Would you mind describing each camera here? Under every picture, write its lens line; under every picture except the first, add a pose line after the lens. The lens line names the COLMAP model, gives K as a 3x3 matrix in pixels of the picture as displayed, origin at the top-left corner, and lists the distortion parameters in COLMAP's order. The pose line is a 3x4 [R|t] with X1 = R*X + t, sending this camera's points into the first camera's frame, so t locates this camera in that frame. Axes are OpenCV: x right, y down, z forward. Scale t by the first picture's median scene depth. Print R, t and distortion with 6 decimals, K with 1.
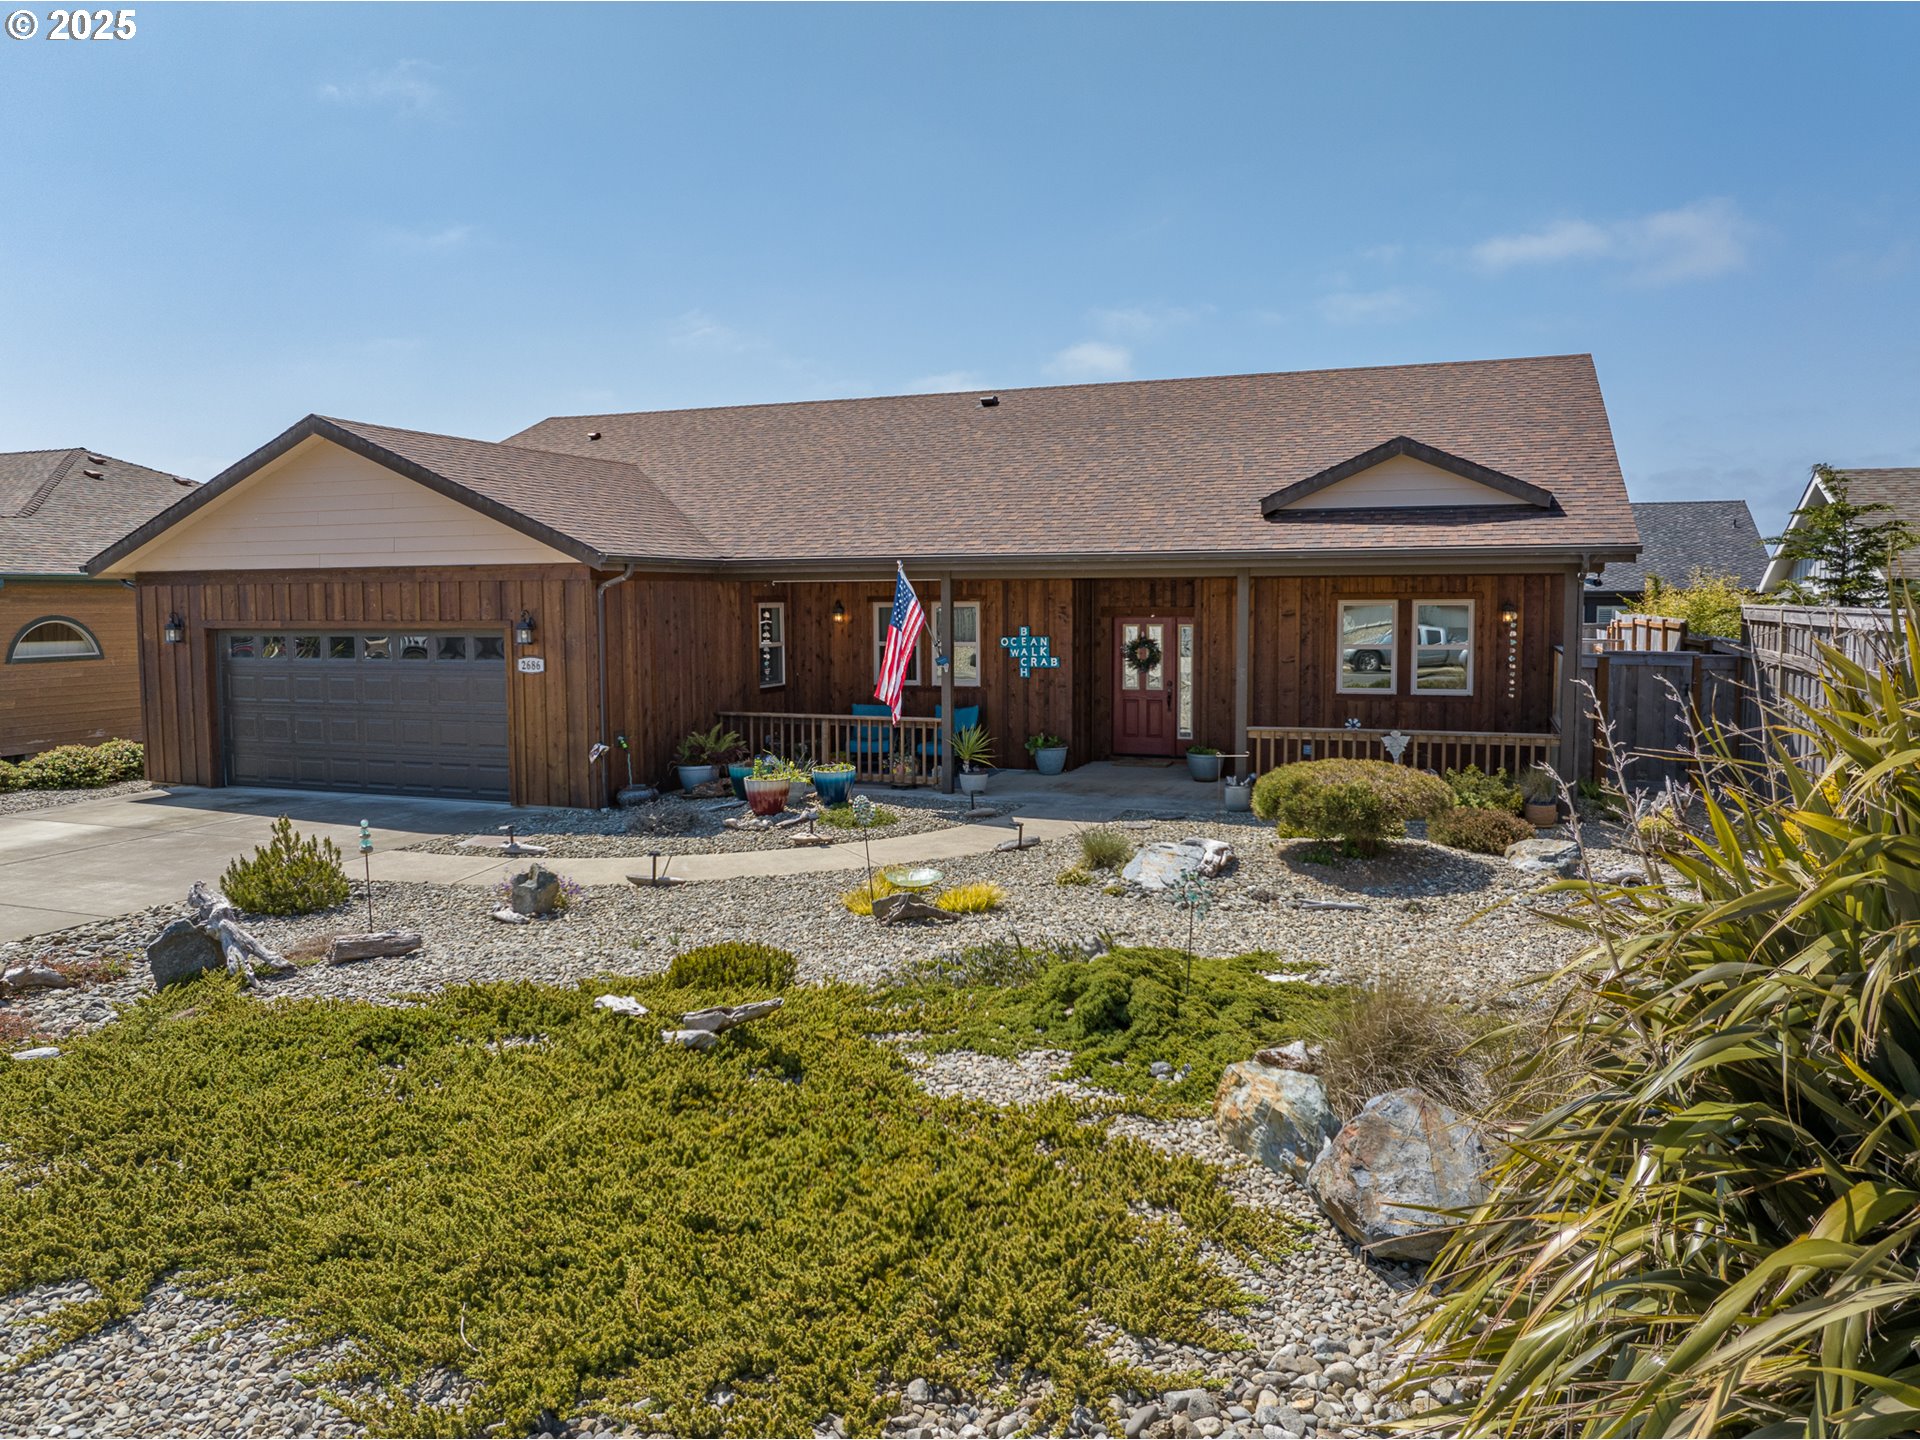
lens RADIAL K [[1380.5, 0, 960.0], [0, 1380.5, 720.0], [0, 0, 1]] dist [-0.032705, 0.002652]
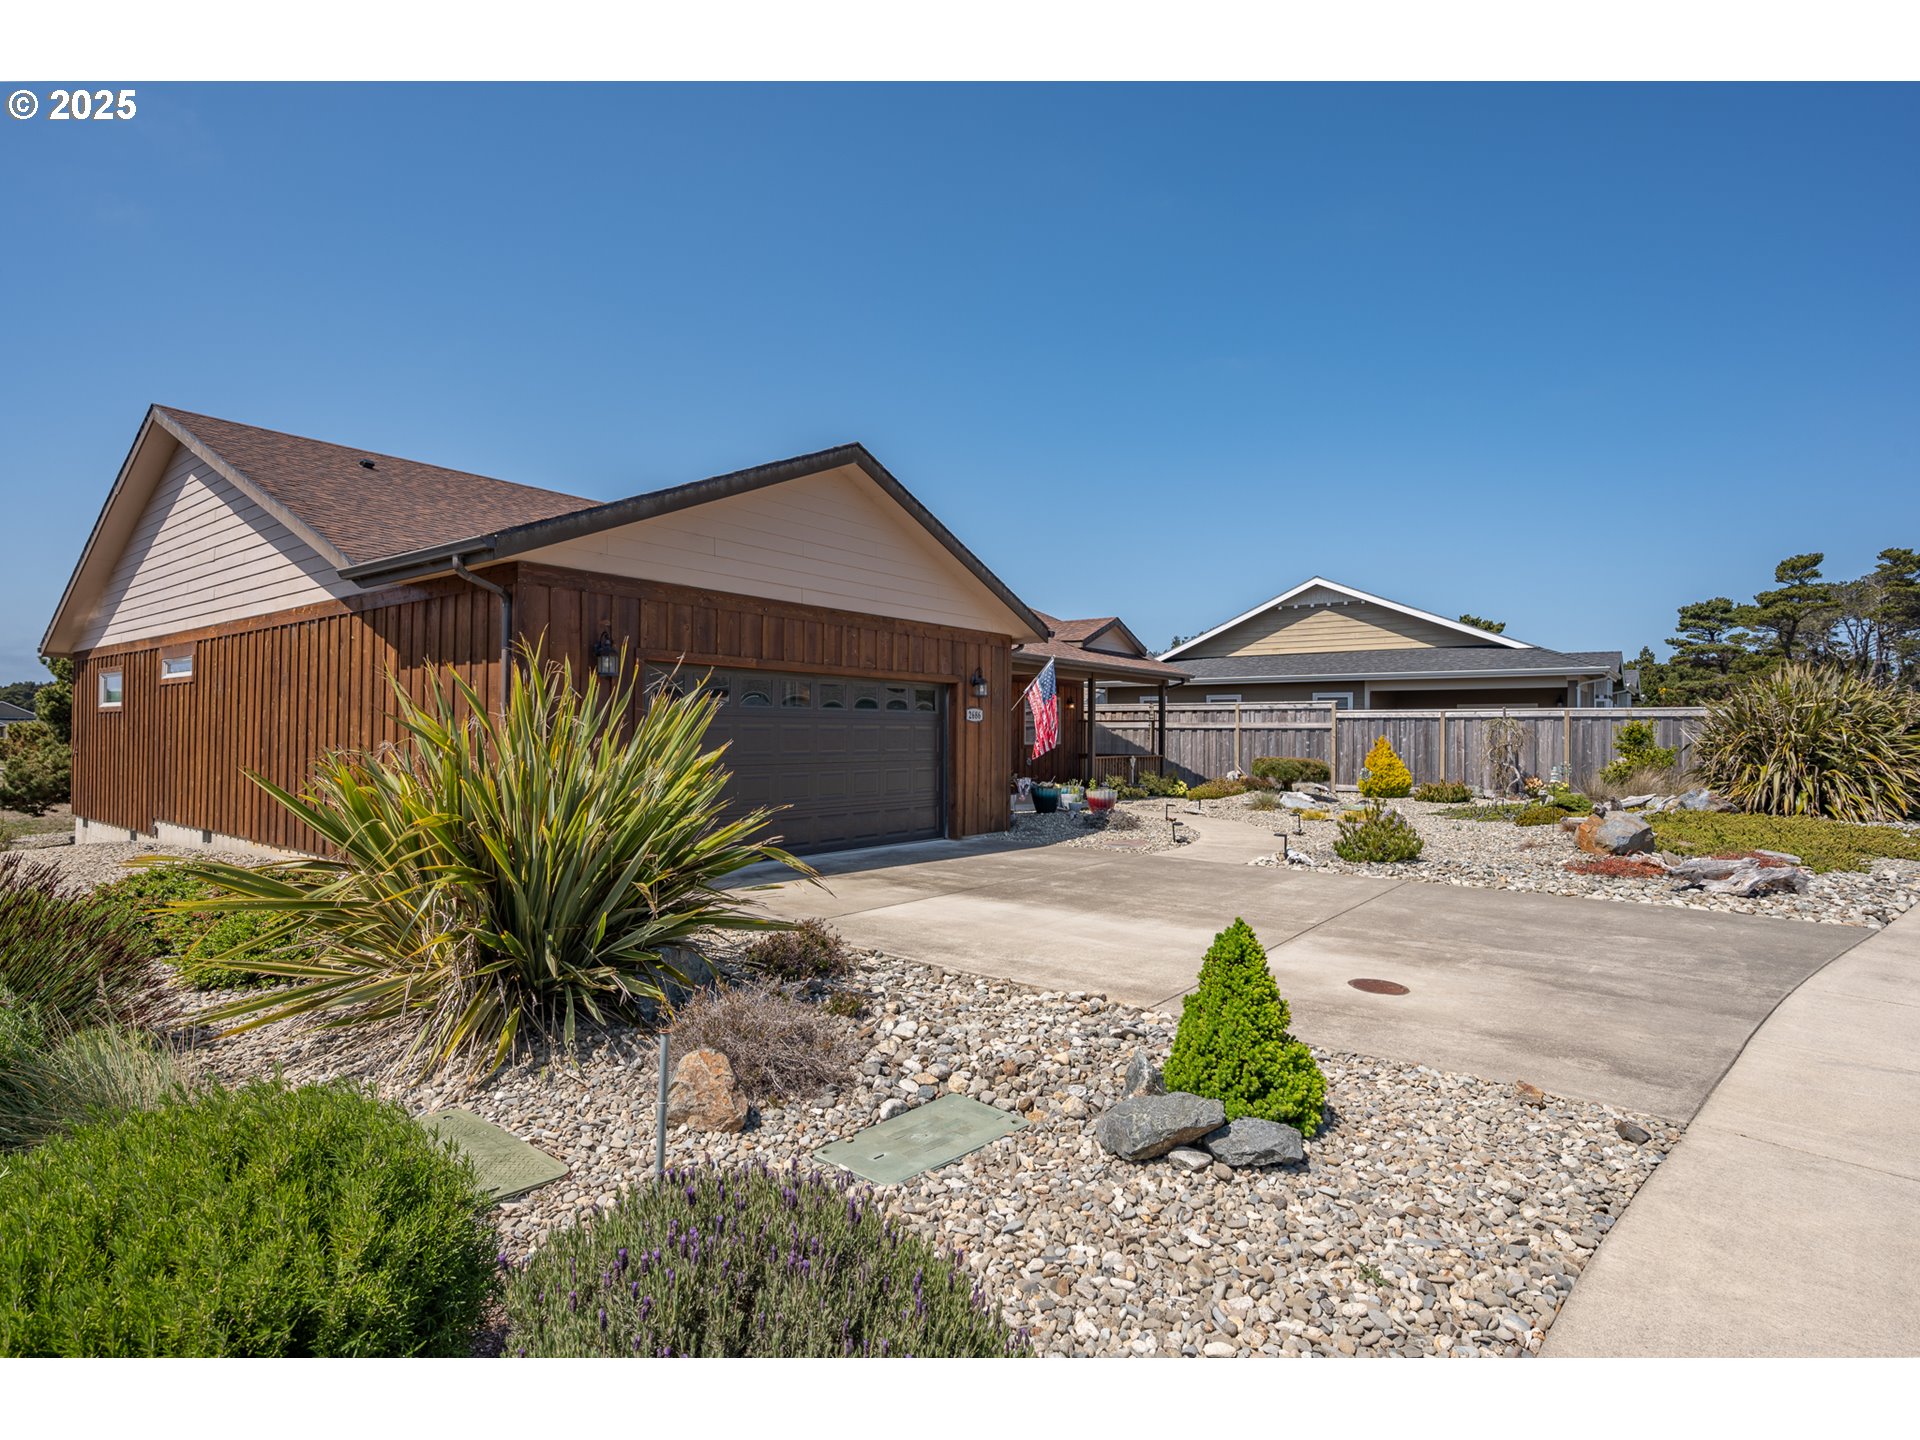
lens RADIAL K [[958.7, 0, 960.0], [0, 958.7, 720.0], [0, 0, 1]] dist [-0.000914, -0.000178]
pose [[0.293420, 0.023001, 0.955707, -0.983001], [0.076391, 0.995949, -0.047423, 0.002300], [-0.952927, 0.086923, 0.290474, 0.690216]]
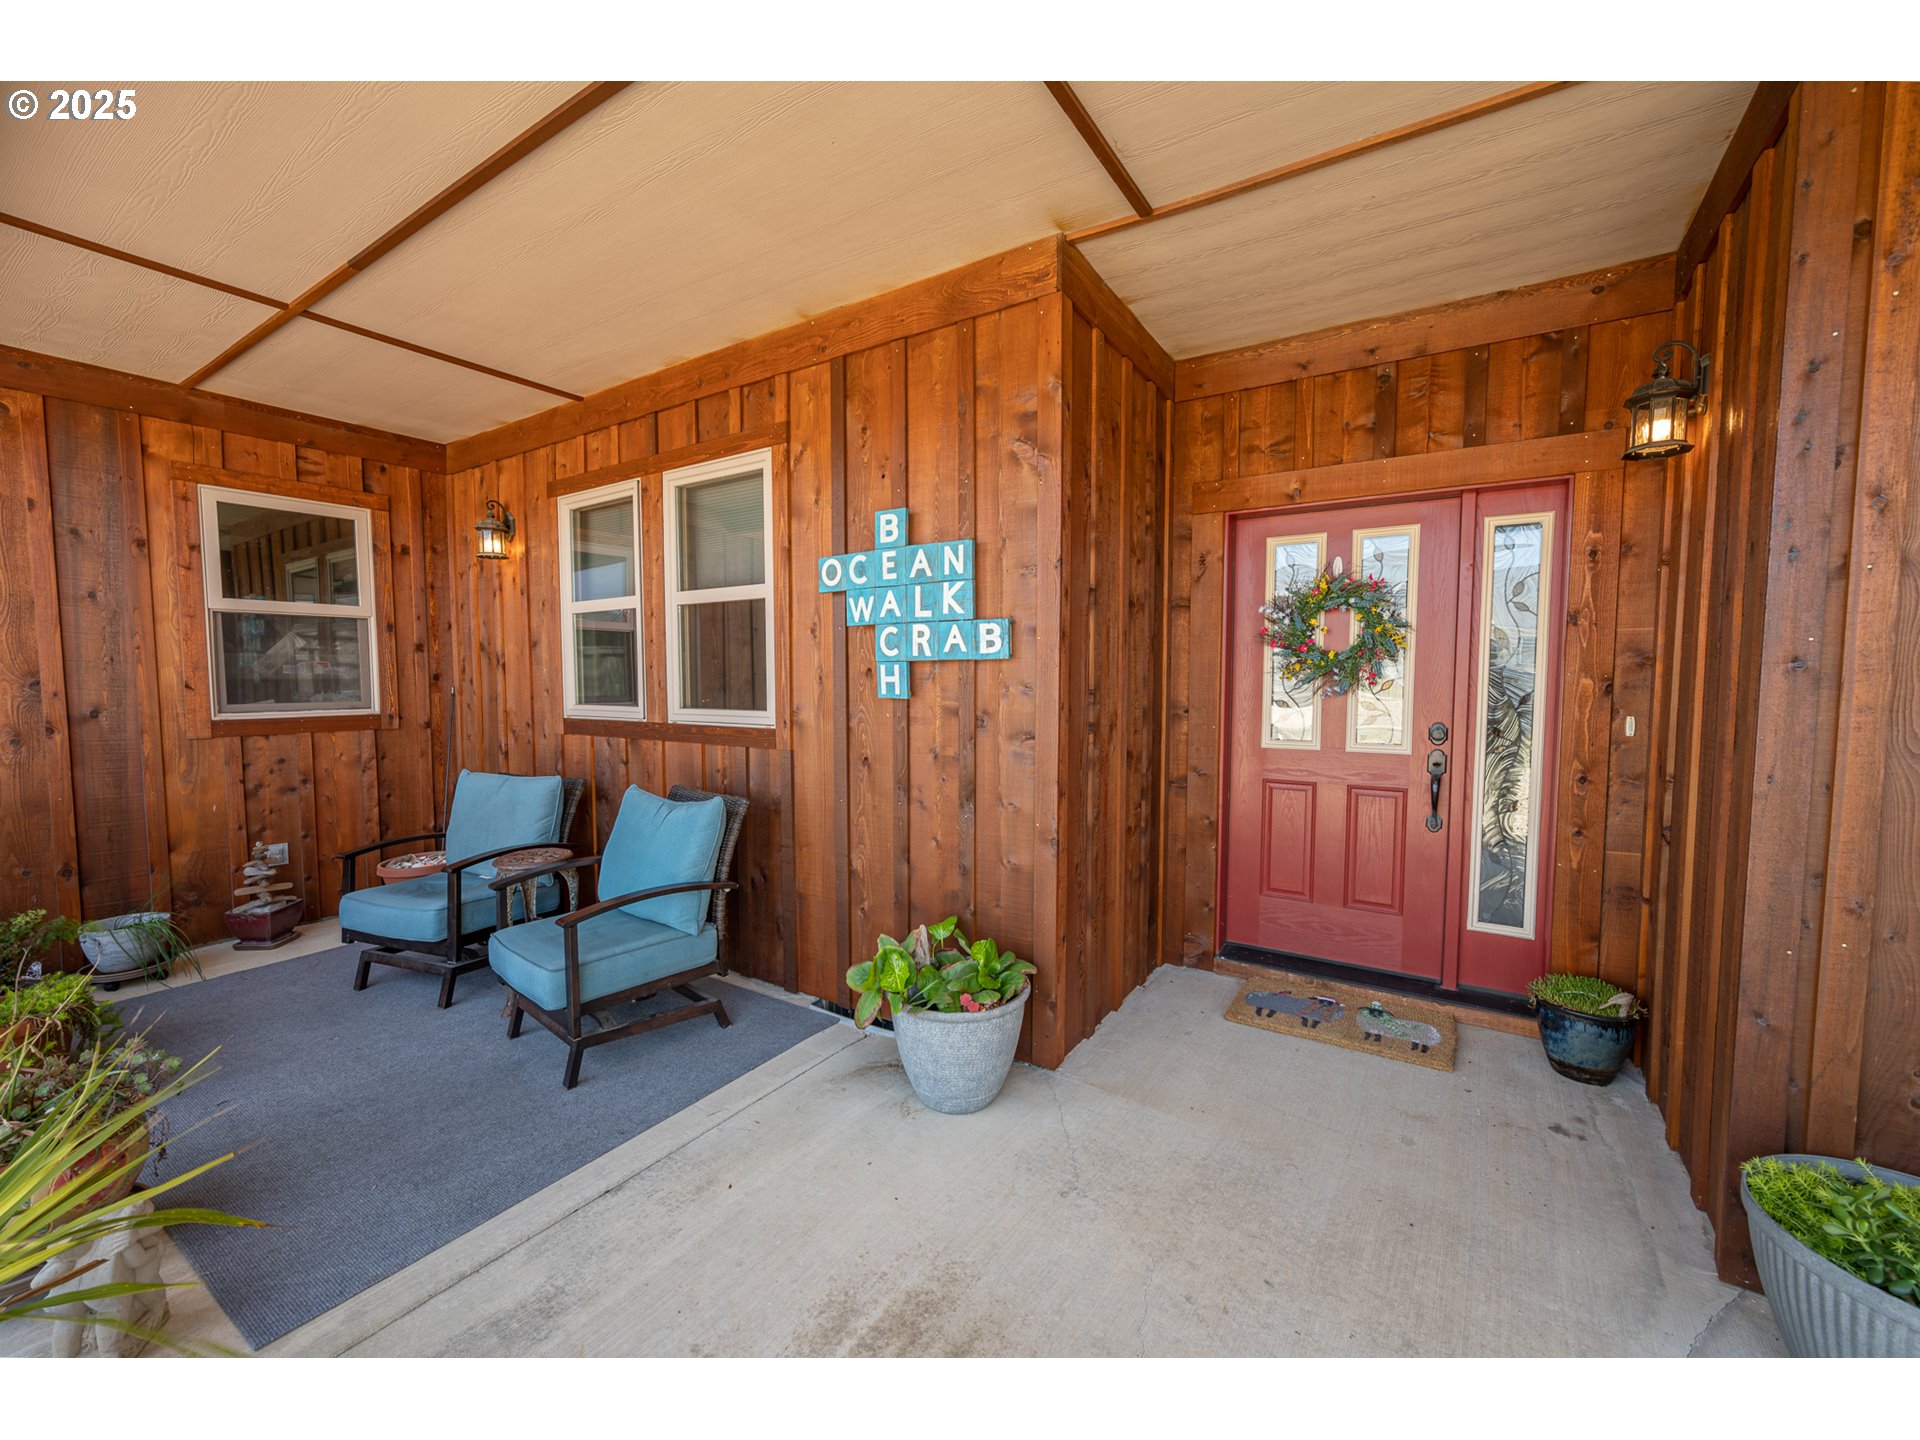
lens RADIAL K [[766.5, 0, 960.1], [0, 766.5, 725.0], [0, 0, 1]] dist [-0.002037, -0.000342]
pose [[0.975915, 0.022601, -0.216978, 0.098282], [-0.027325, 0.999450, -0.018797, -0.024336], [0.216434, 0.024274, 0.975995, 0.902790]]
